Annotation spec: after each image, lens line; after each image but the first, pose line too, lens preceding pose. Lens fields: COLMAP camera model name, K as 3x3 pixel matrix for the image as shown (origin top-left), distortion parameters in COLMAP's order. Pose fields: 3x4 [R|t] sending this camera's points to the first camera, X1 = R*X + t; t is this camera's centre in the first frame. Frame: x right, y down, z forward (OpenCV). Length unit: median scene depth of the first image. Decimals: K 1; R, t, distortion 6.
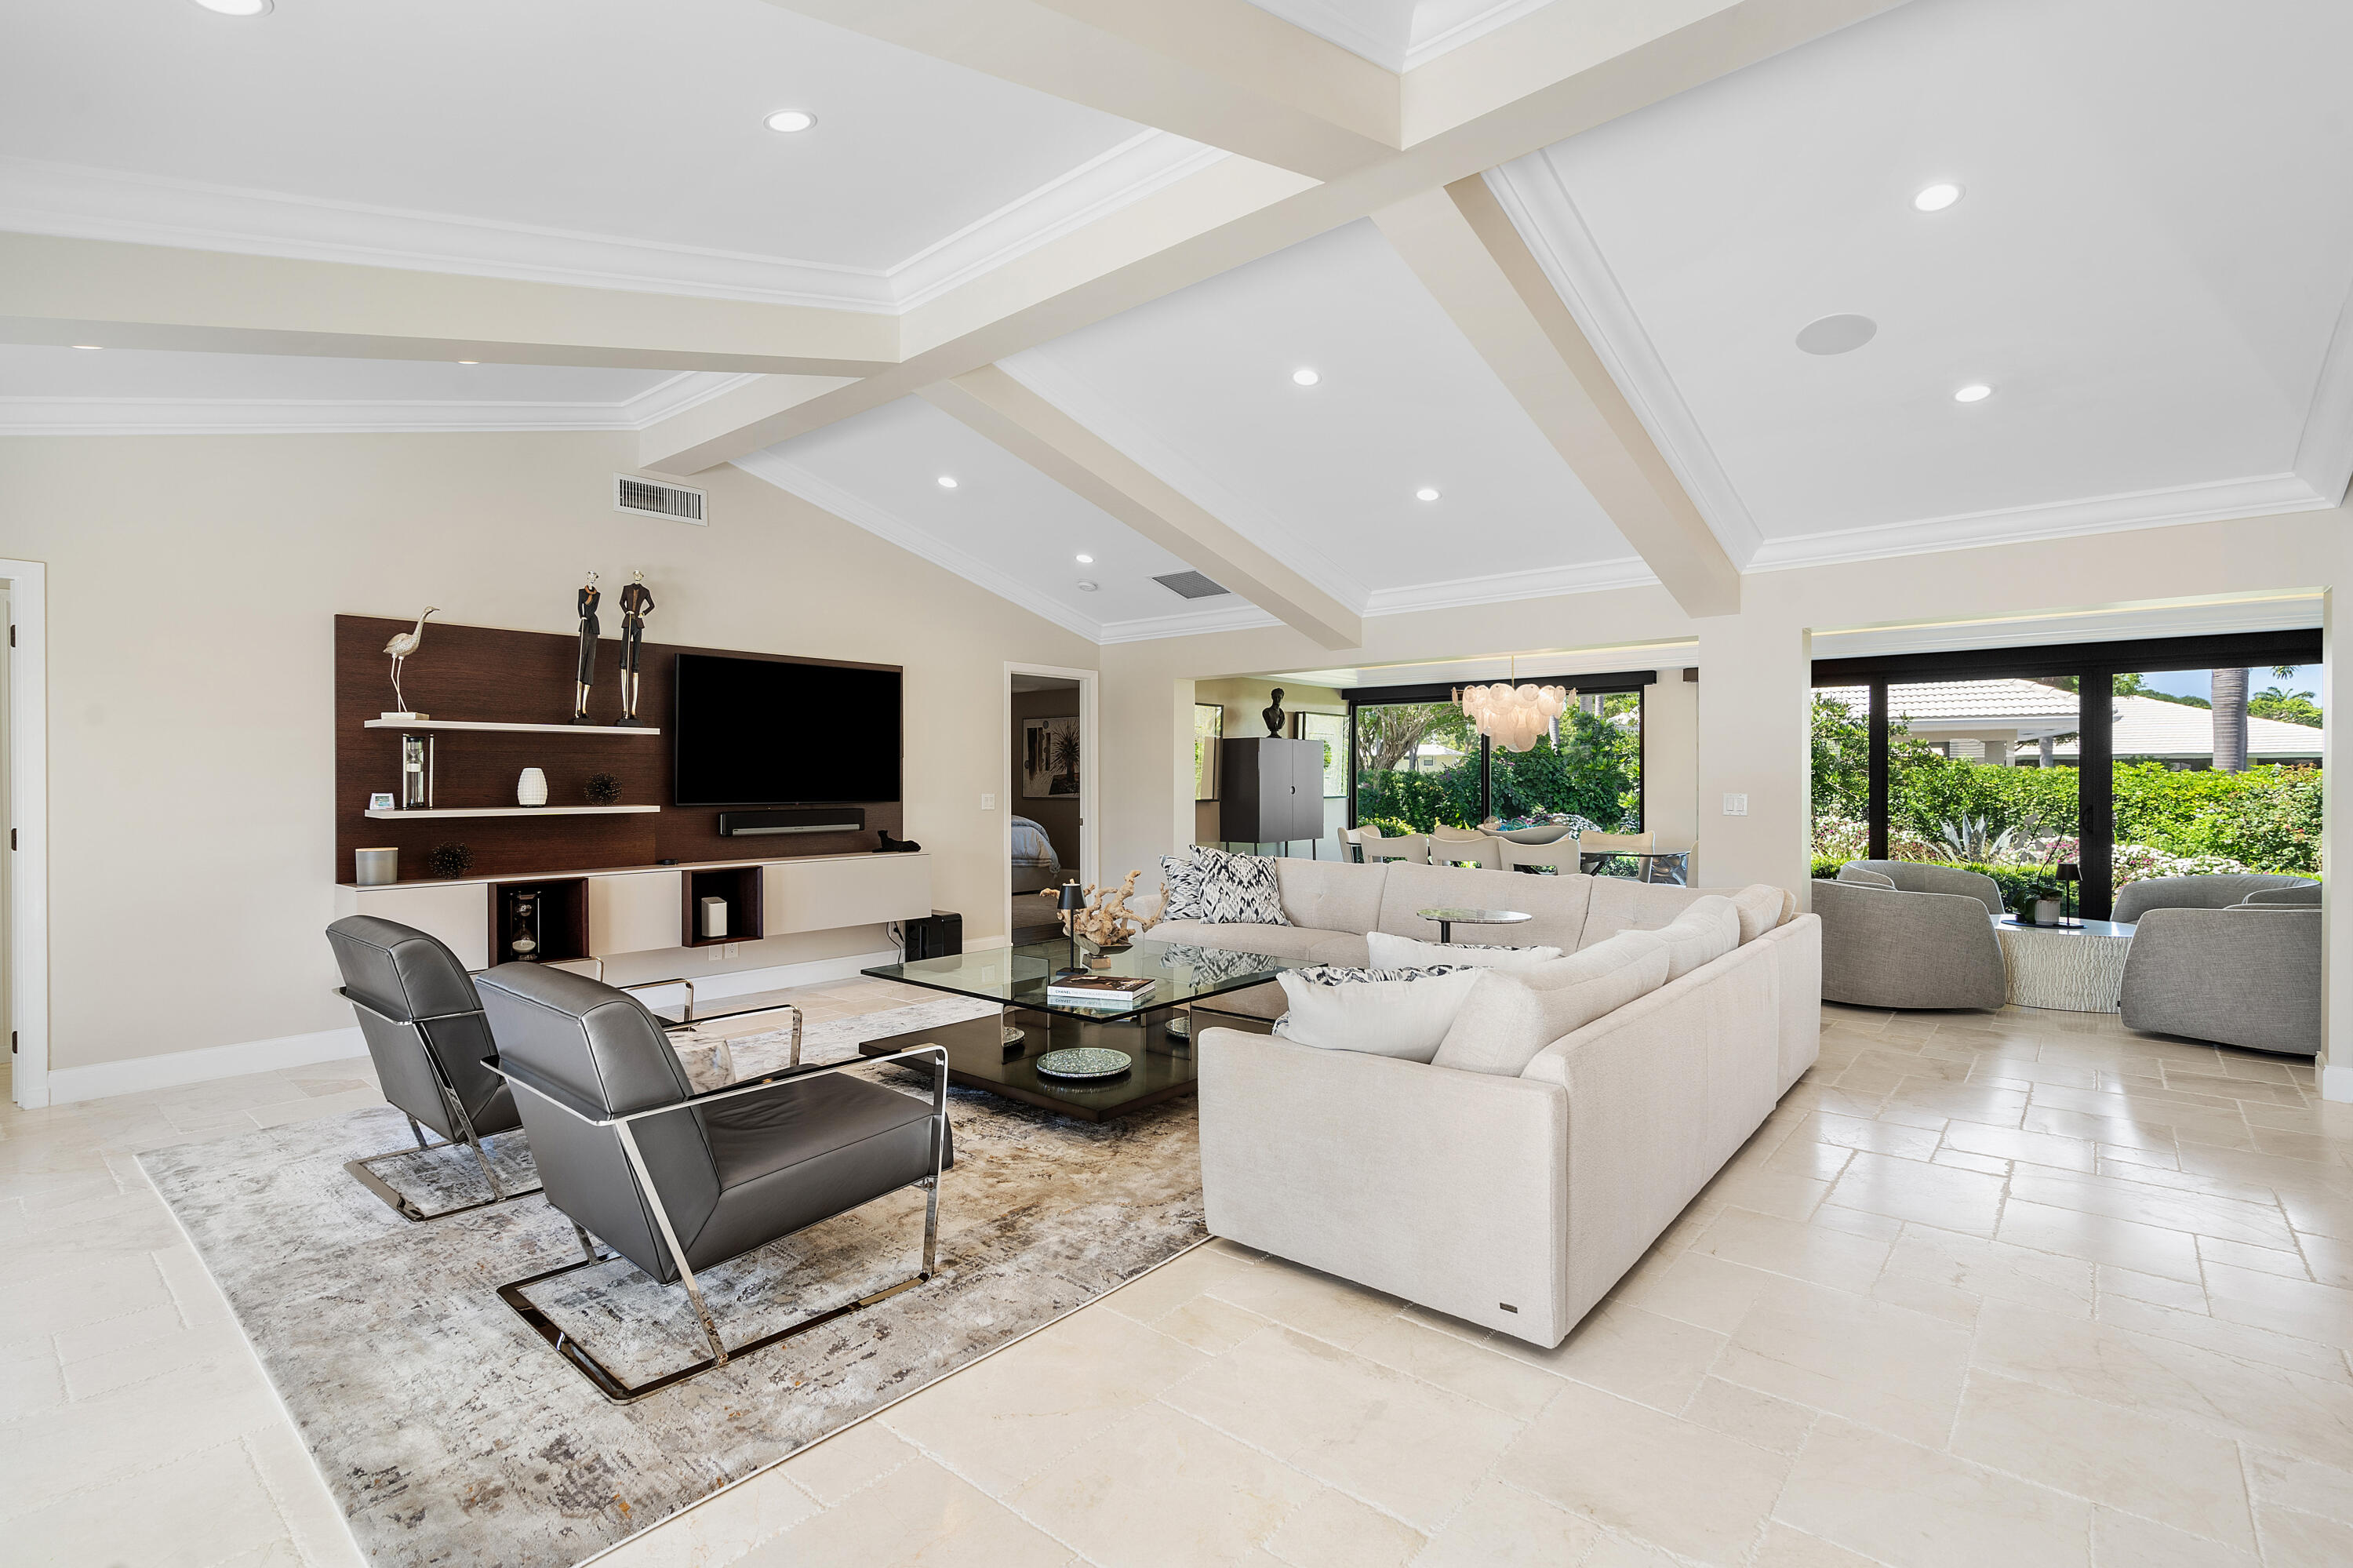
lens RADIAL K [[1074.7, 0, 1154.8], [0, 1074.7, 782.5], [0, 0, 1]] dist [-0.001076, -0.001237]
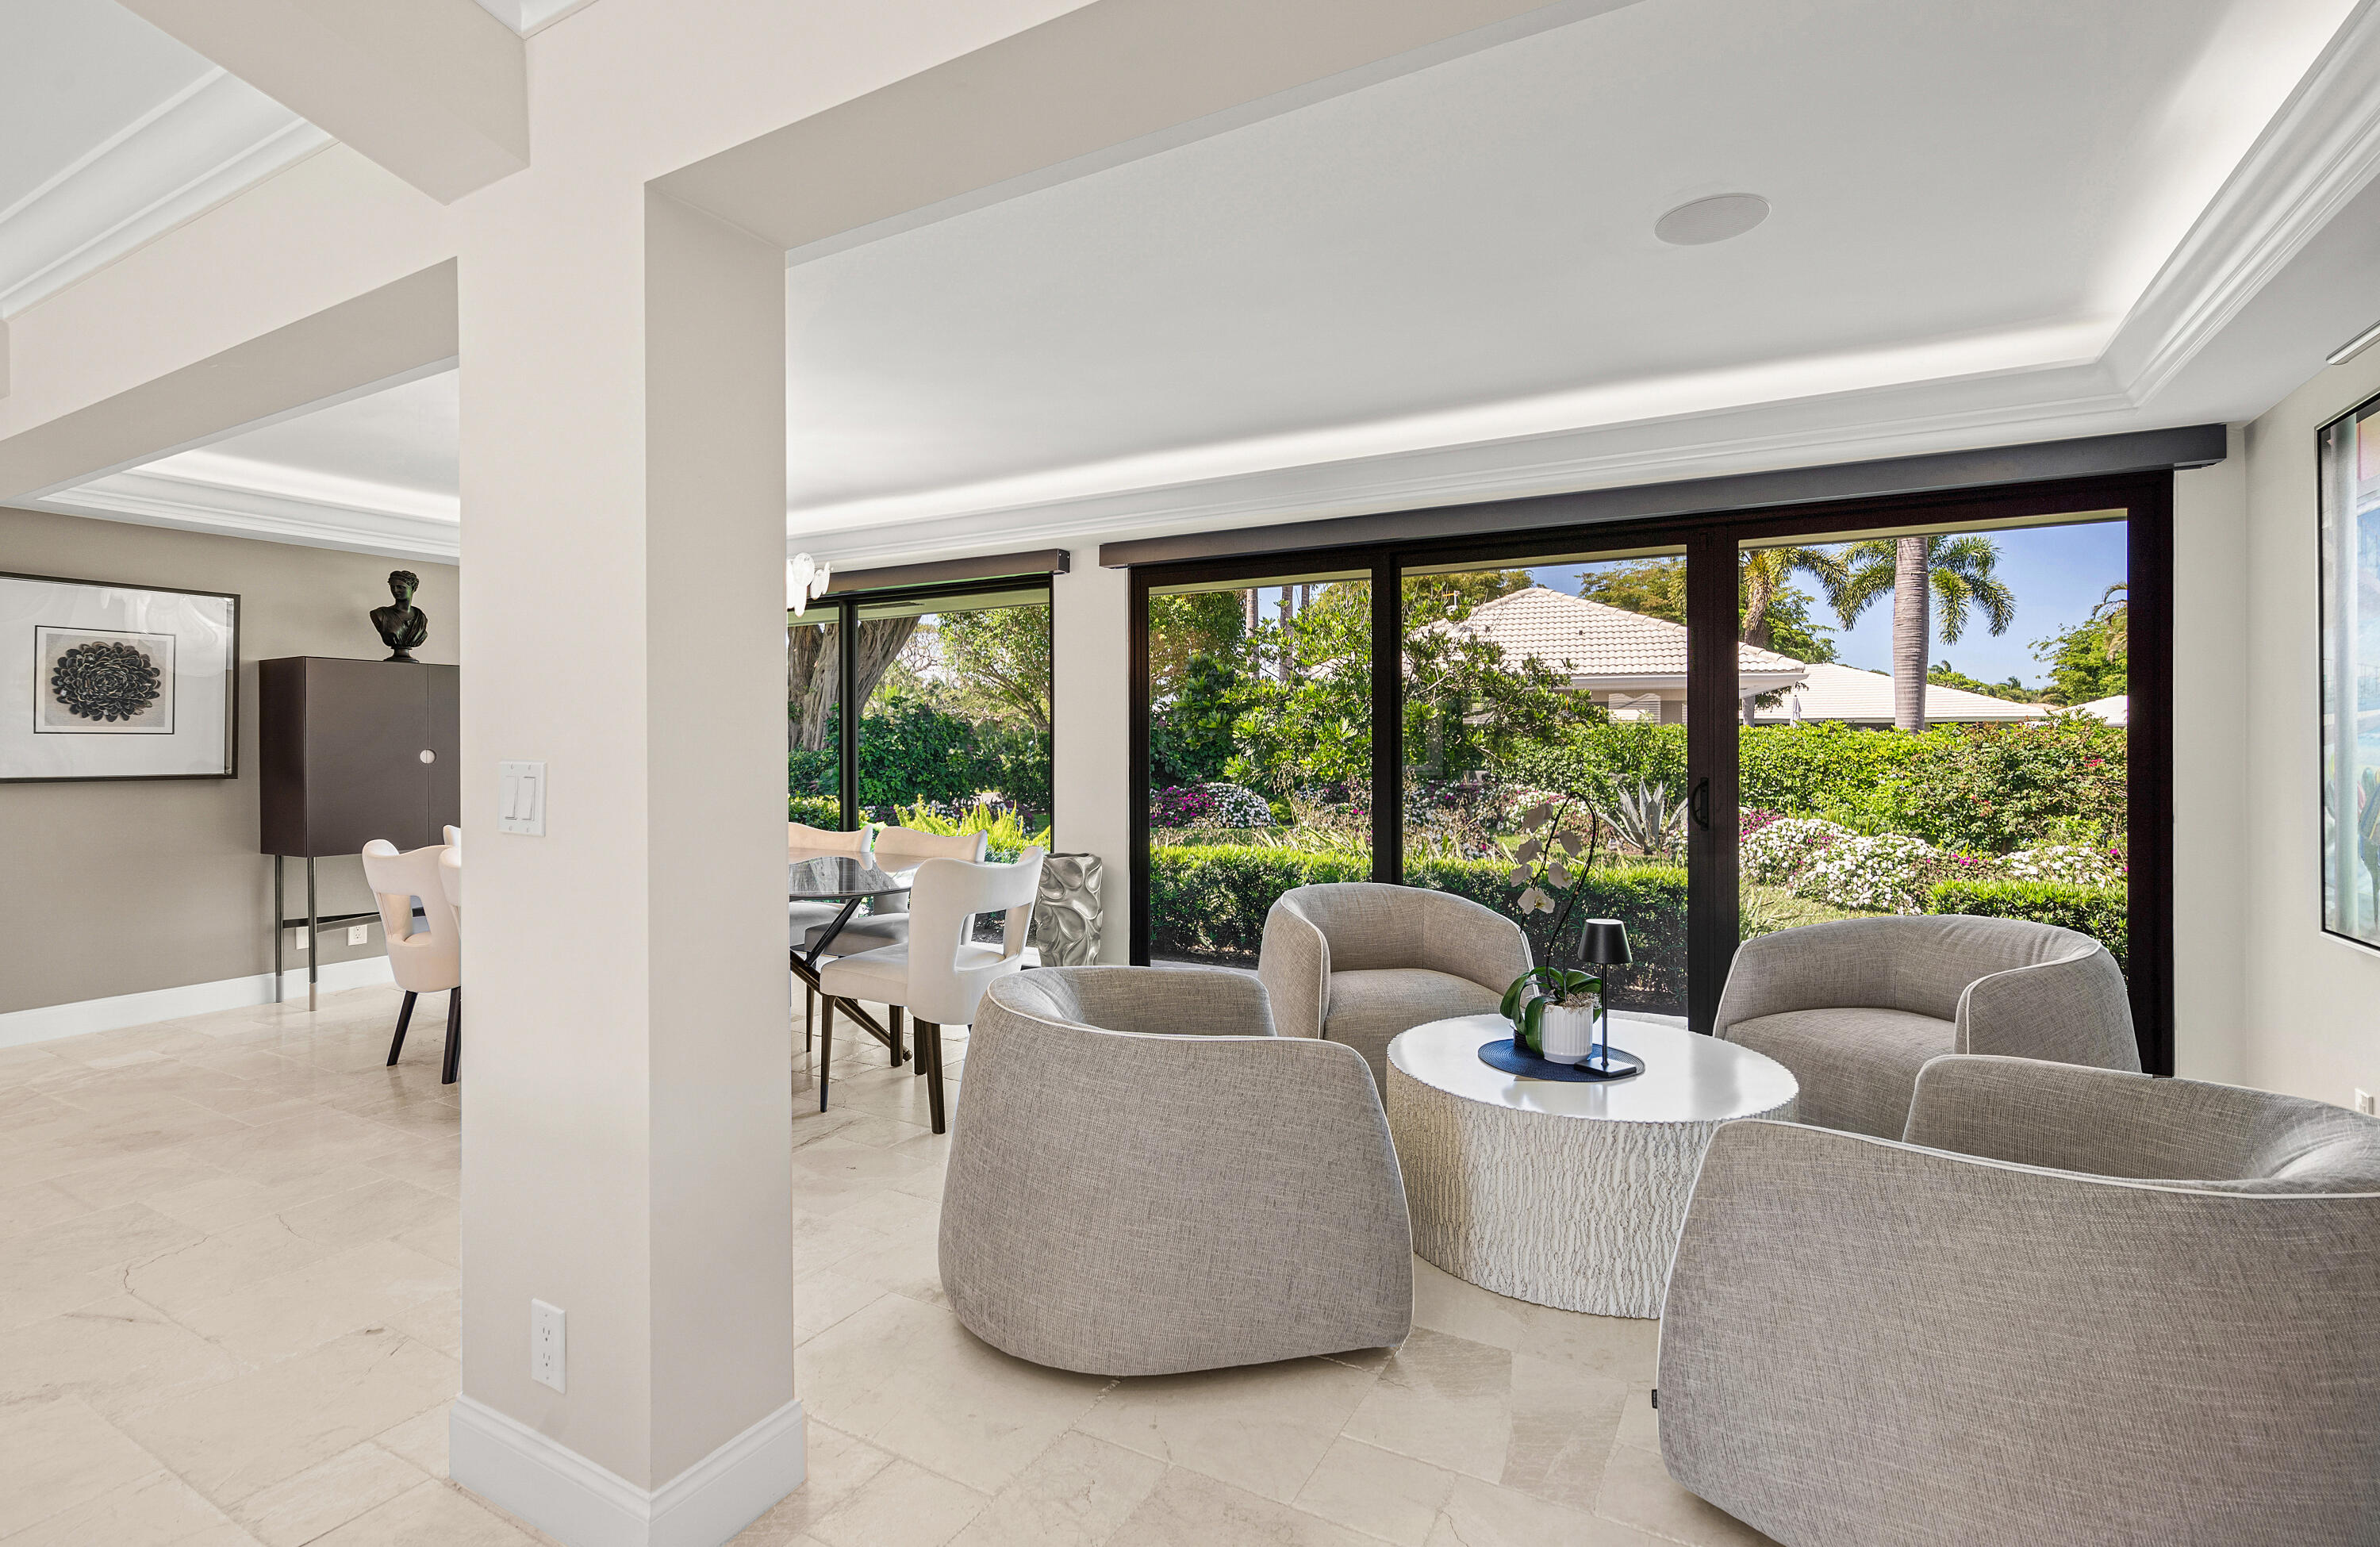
lens RADIAL K [[1103.1, 0, 1111.0], [0, 1103.1, 733.5], [0, 0, 1]] dist [-0.010112, 0.001065]
pose [[0.987379, -0.000485, 0.158376, 0.629264], [0.002603, 0.999910, -0.013161, 0.006394], [-0.158355, 0.013407, 0.987291, 0.639893]]
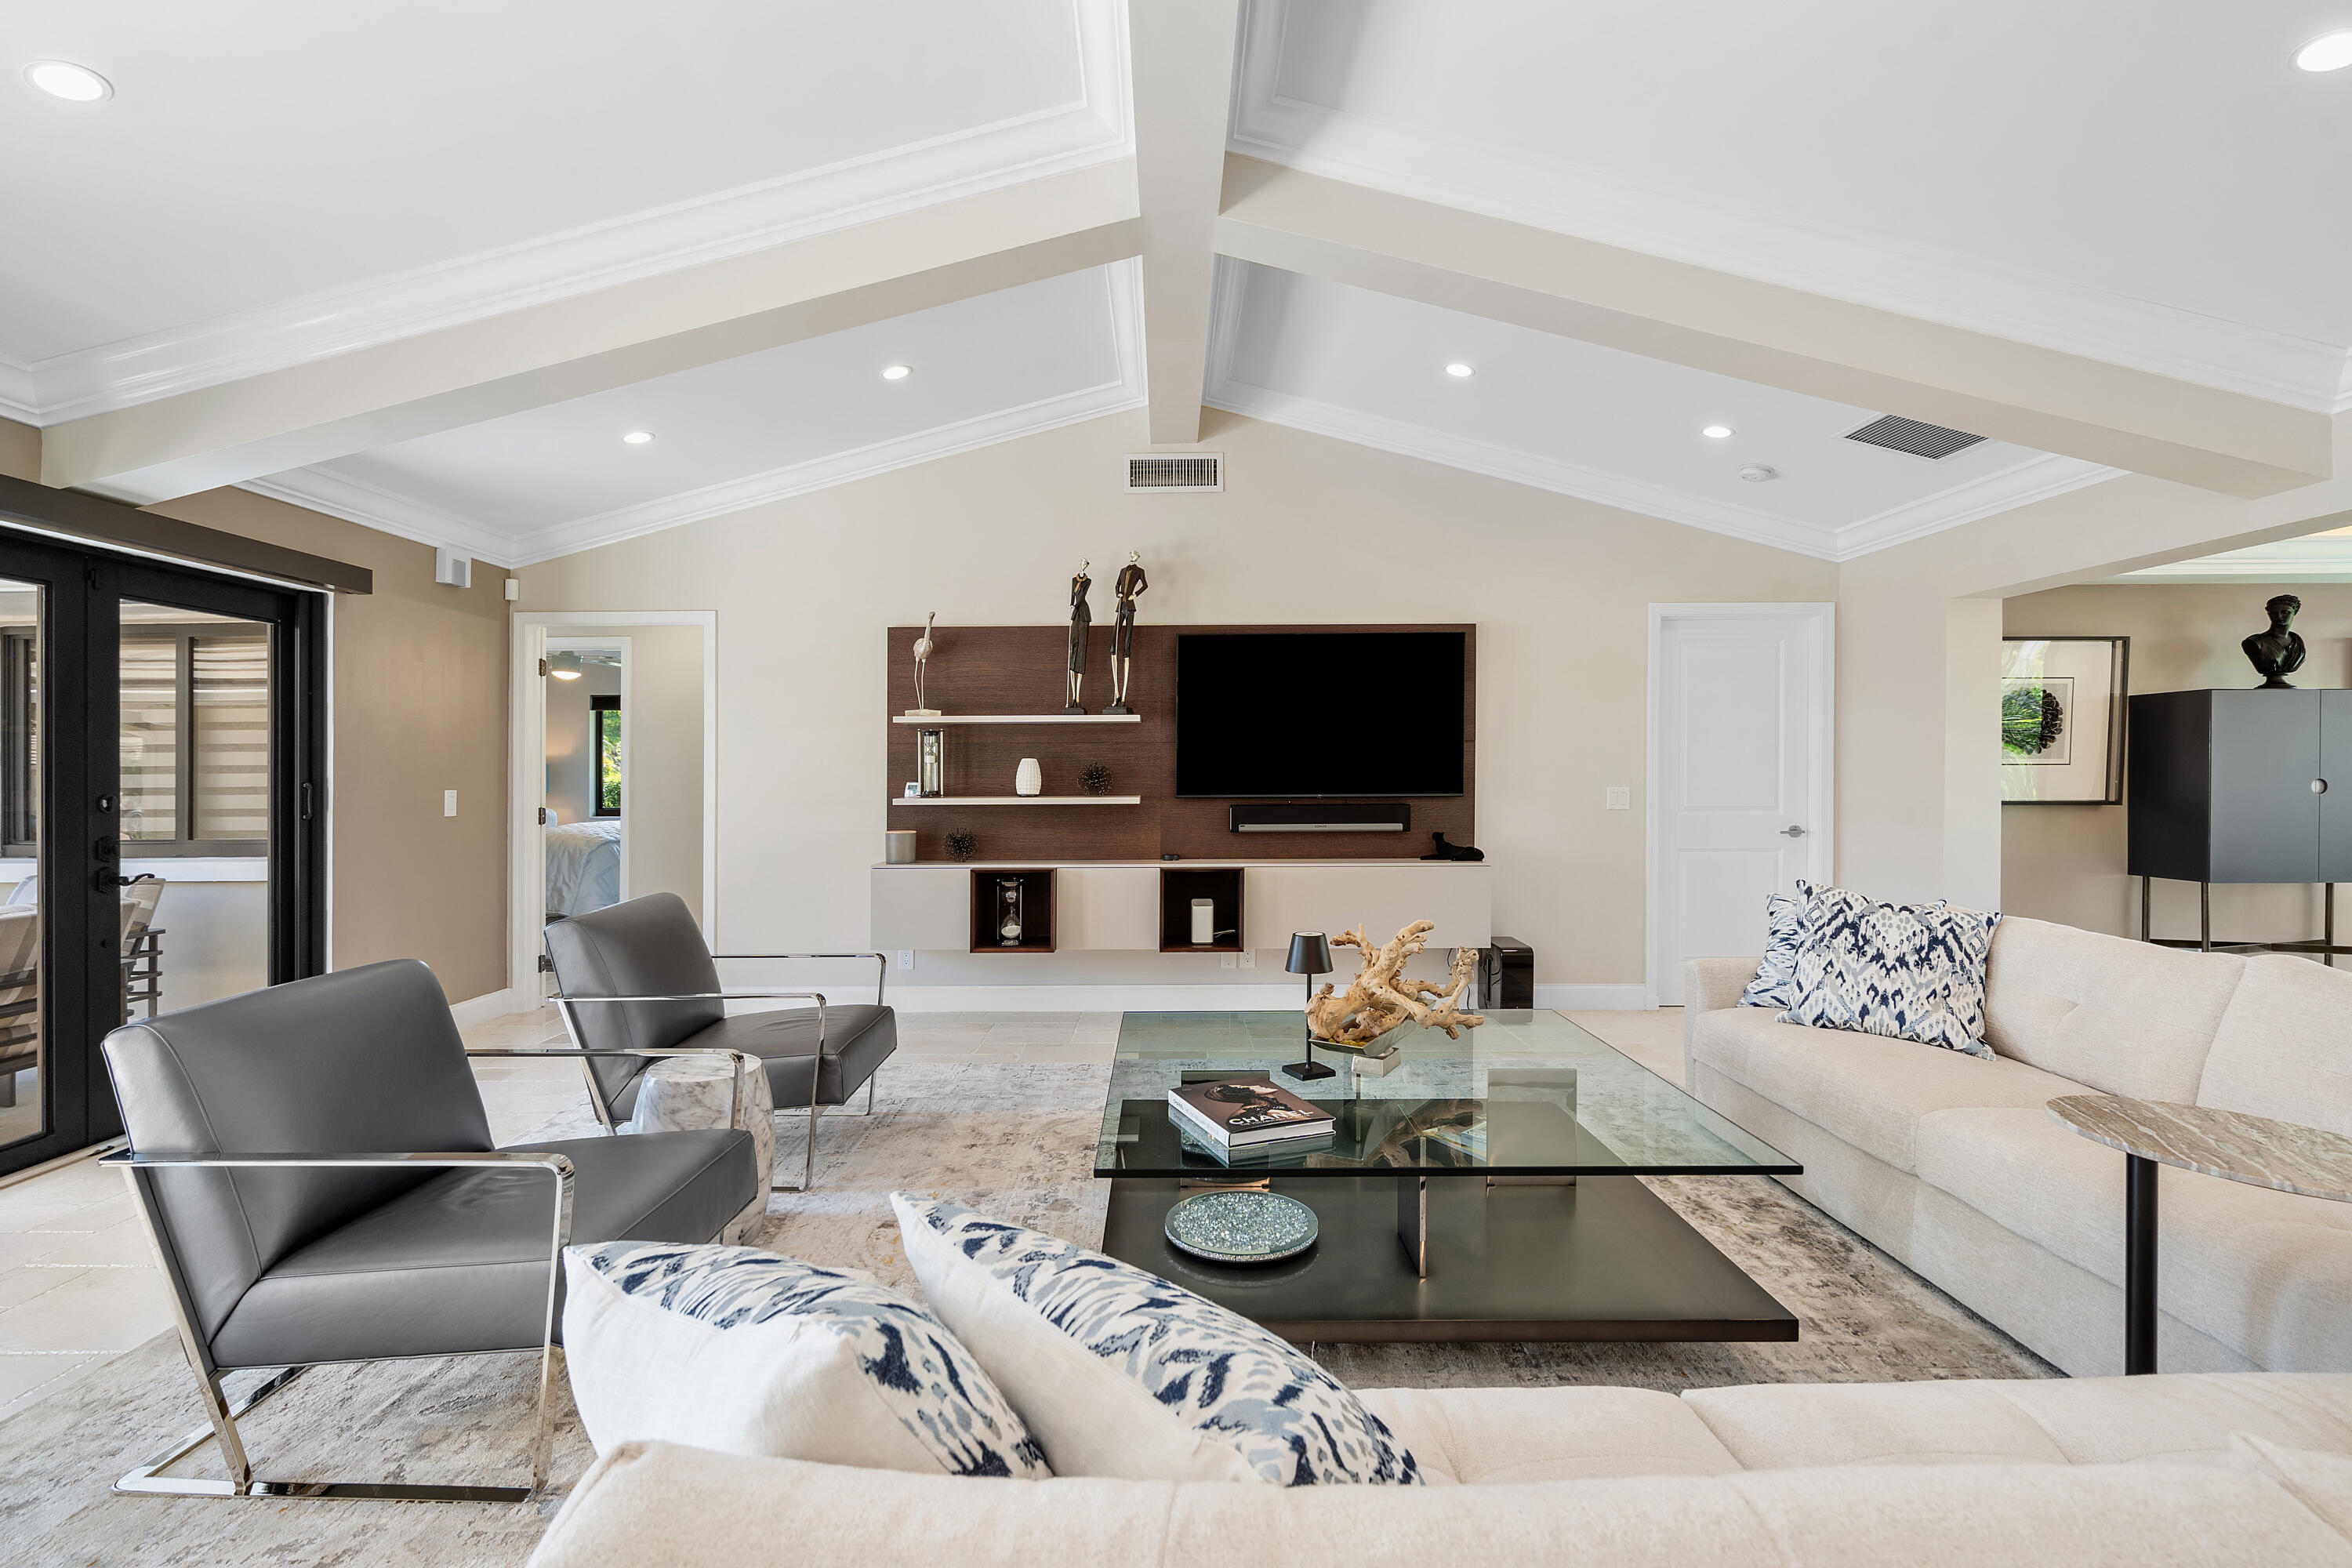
lens RADIAL K [[1074.2, 0, 1168.4], [0, 1074.2, 775.4], [0, 0, 1]] dist [-0.001076, -0.001237]
pose [[0.655928, 0.000097, -0.754823, 0.251516], [0.001101, 0.999999, 0.001085, 0.001446], [0.754823, -0.001543, 0.655927, 0.382259]]
